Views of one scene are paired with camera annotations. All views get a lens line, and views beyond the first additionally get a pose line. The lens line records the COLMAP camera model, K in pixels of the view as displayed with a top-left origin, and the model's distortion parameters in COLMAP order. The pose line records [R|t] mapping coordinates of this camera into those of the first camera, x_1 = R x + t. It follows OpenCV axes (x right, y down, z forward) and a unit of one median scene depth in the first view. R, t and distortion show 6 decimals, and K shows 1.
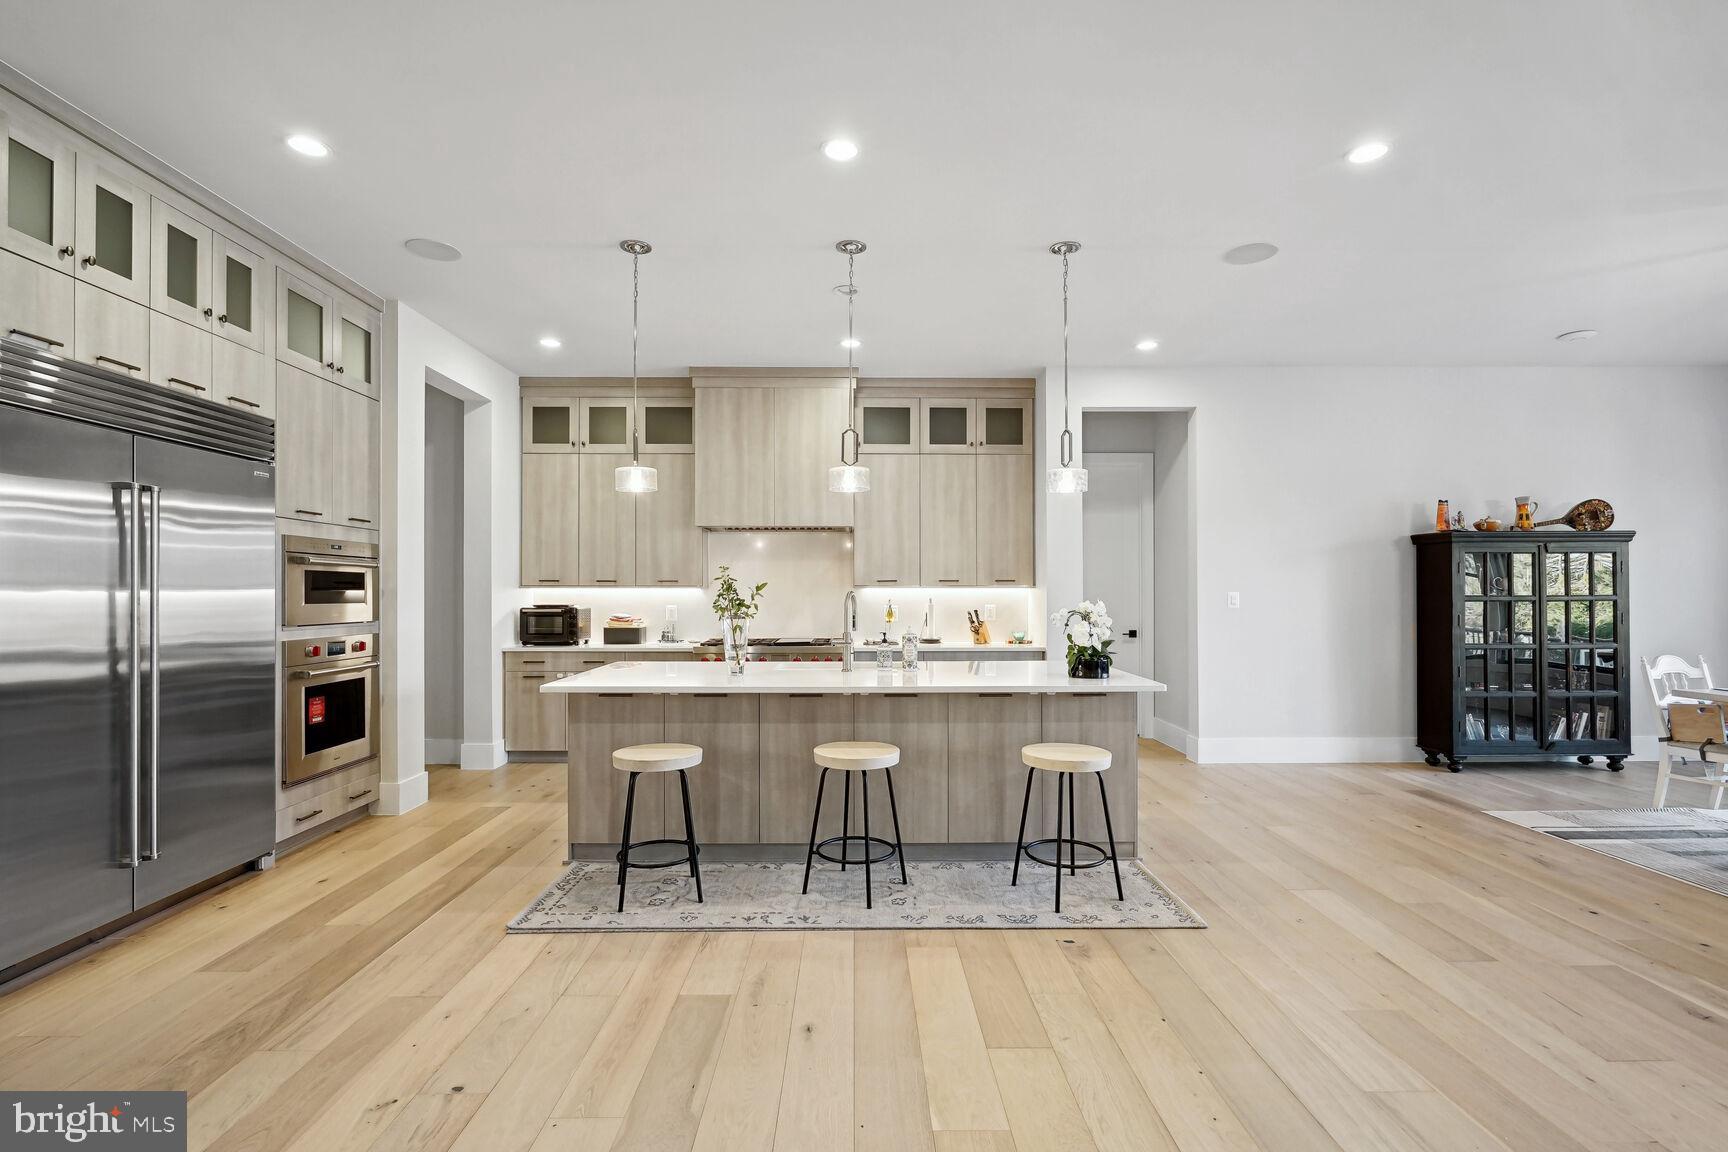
lens RADIAL K [[790.9, 0, 860.6], [0, 790.9, 589.2], [0, 0, 1]] dist [-0.000786, 0.000328]
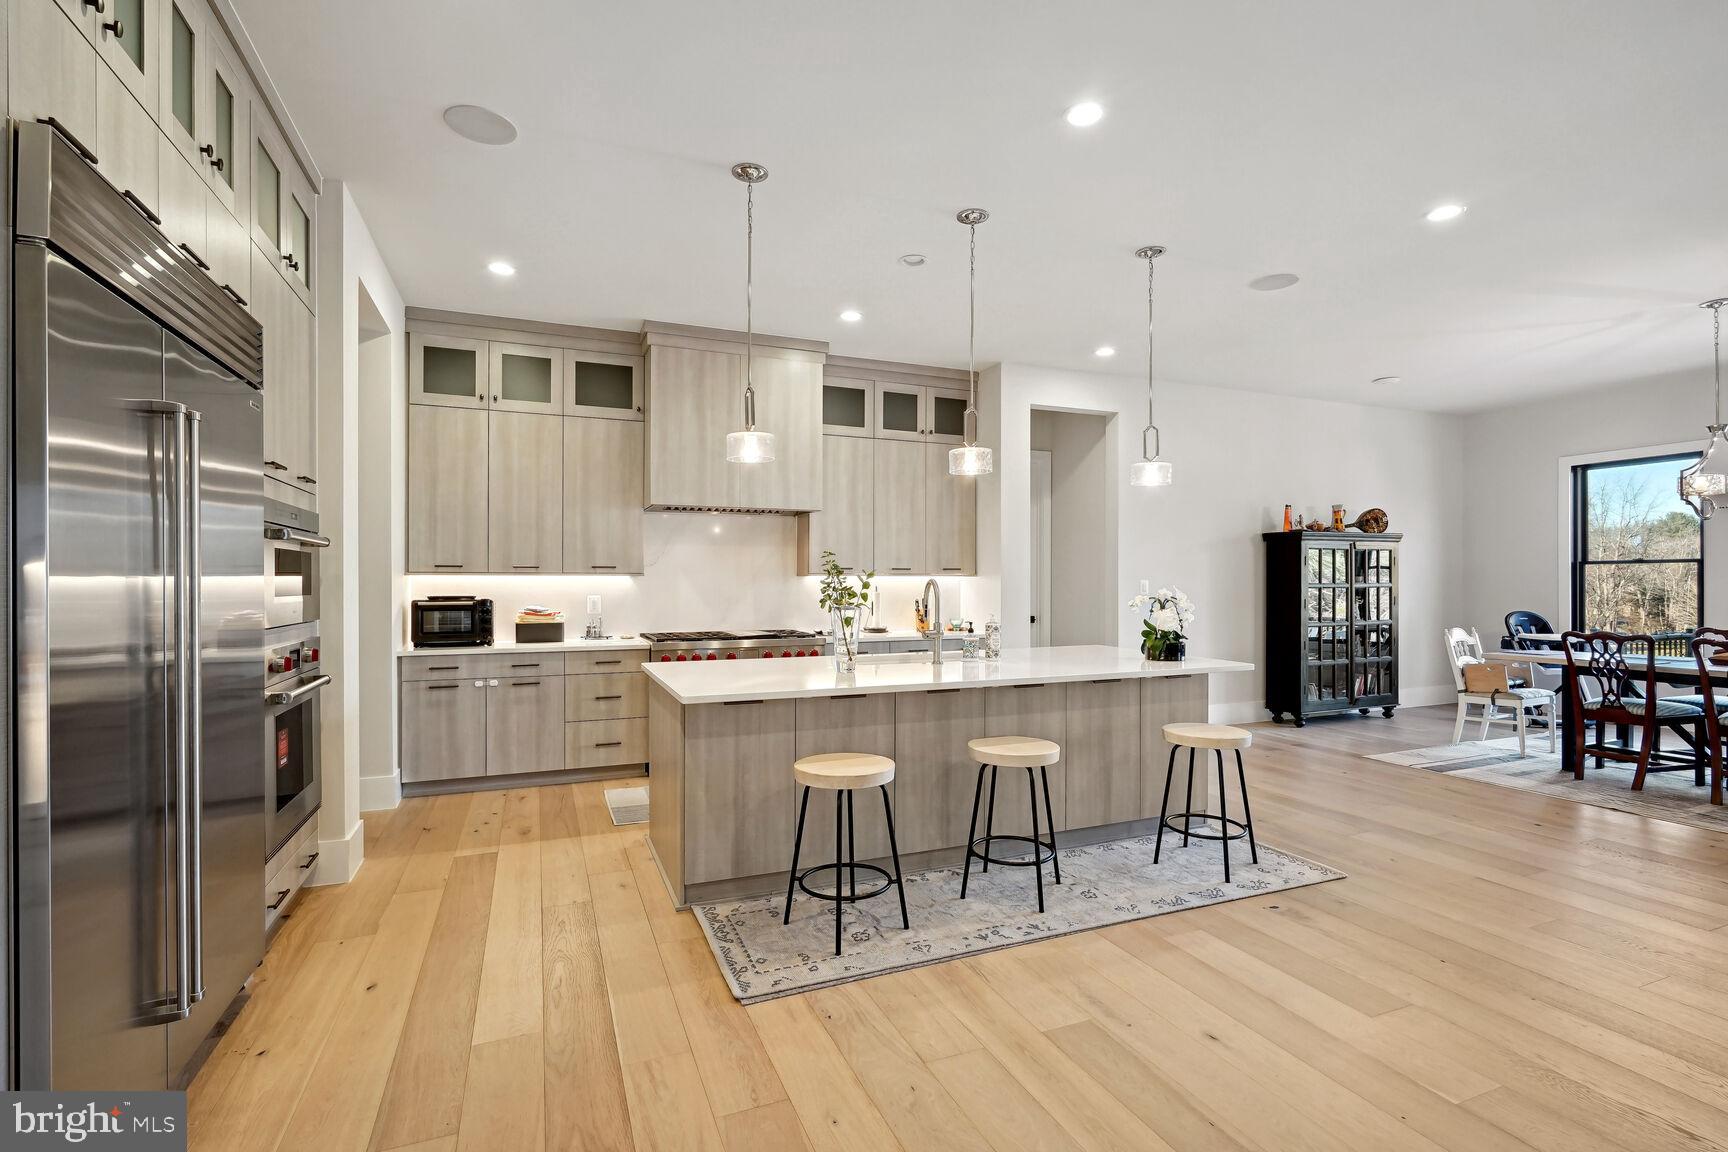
lens RADIAL K [[790.2, 0, 862.5], [0, 790.2, 583.9], [0, 0, 1]] dist [-0.001954, 0.001166]
pose [[0.928366, -0.001182, 0.371664, -0.337738], [-0.001401, 0.999977, 0.006678, 0.001689], [-0.371664, -0.006720, 0.928343, 0.115458]]
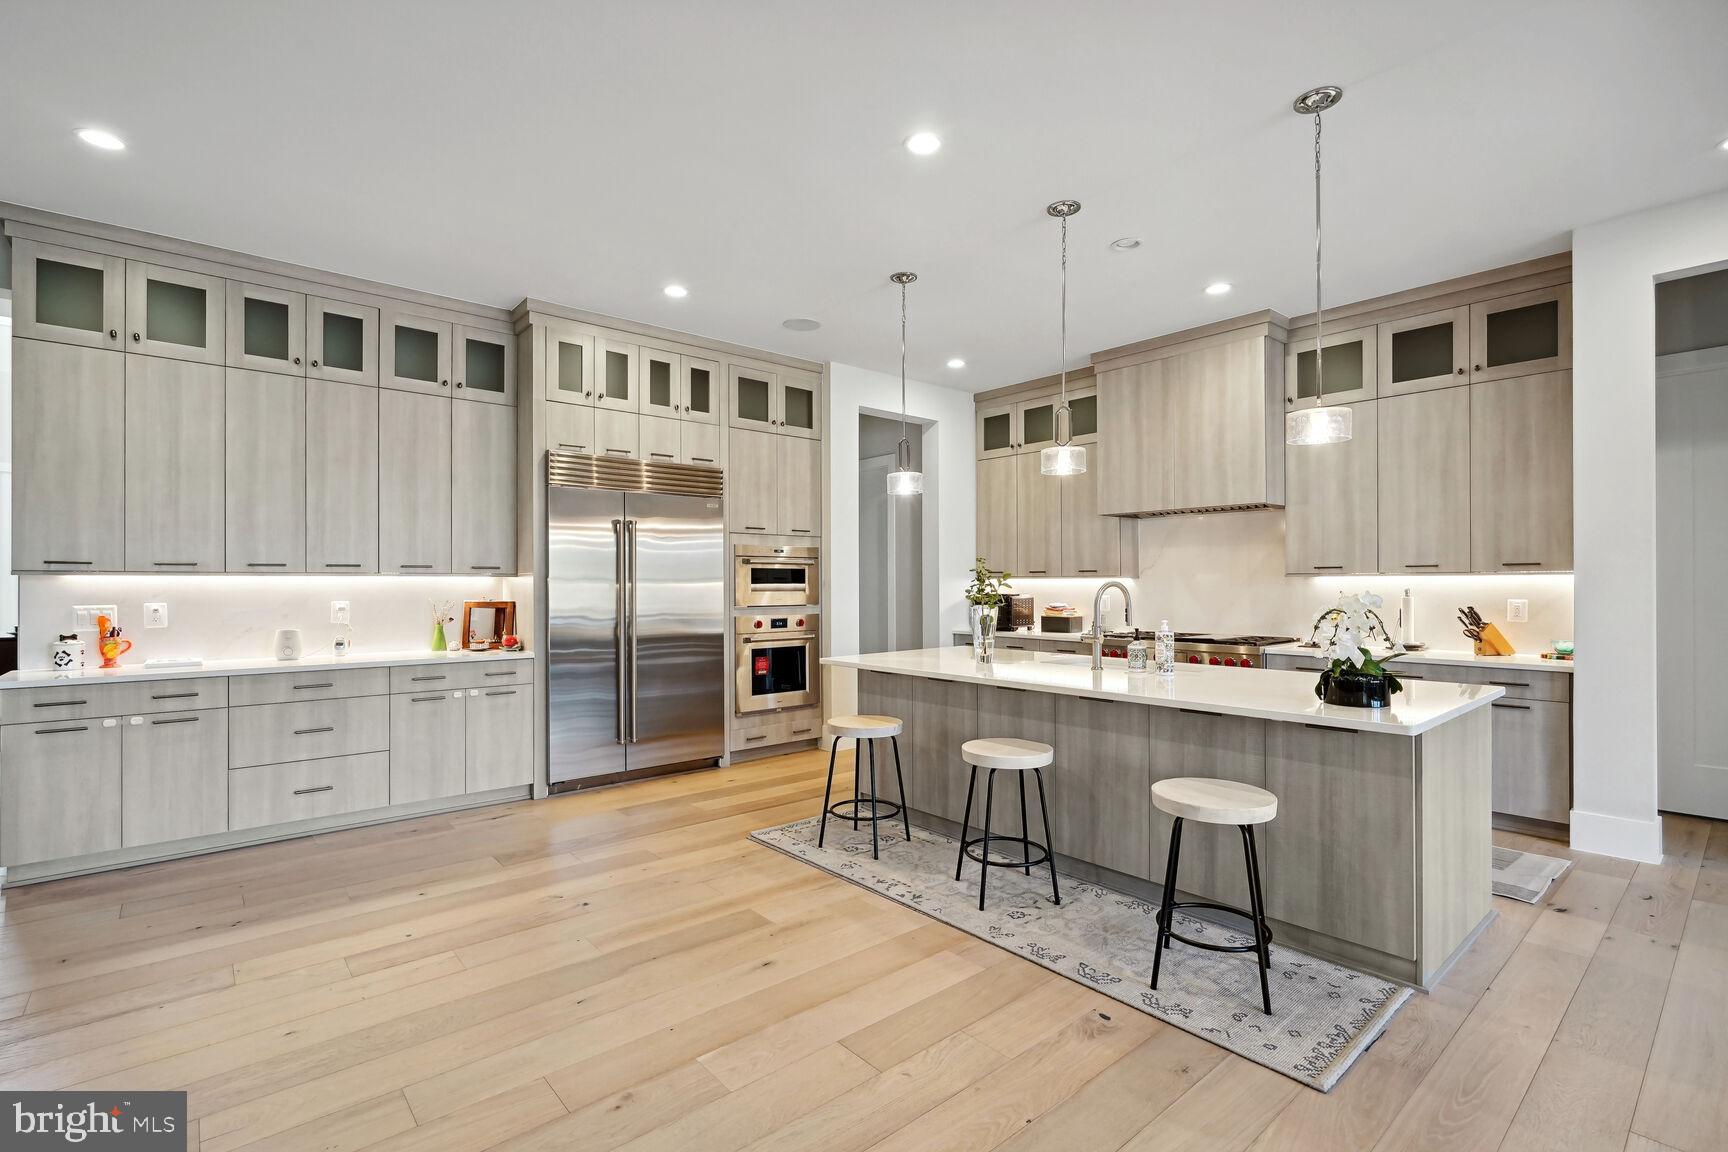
lens RADIAL K [[790.2, 0, 862.5], [0, 790.2, 583.9], [0, 0, 1]] dist [-0.001954, 0.001166]
pose [[0.645774, -0.000600, -0.763529, 0.375448], [0.005683, 0.999976, 0.004021, 0.000047], [0.763508, -0.006936, 0.645761, 0.154078]]
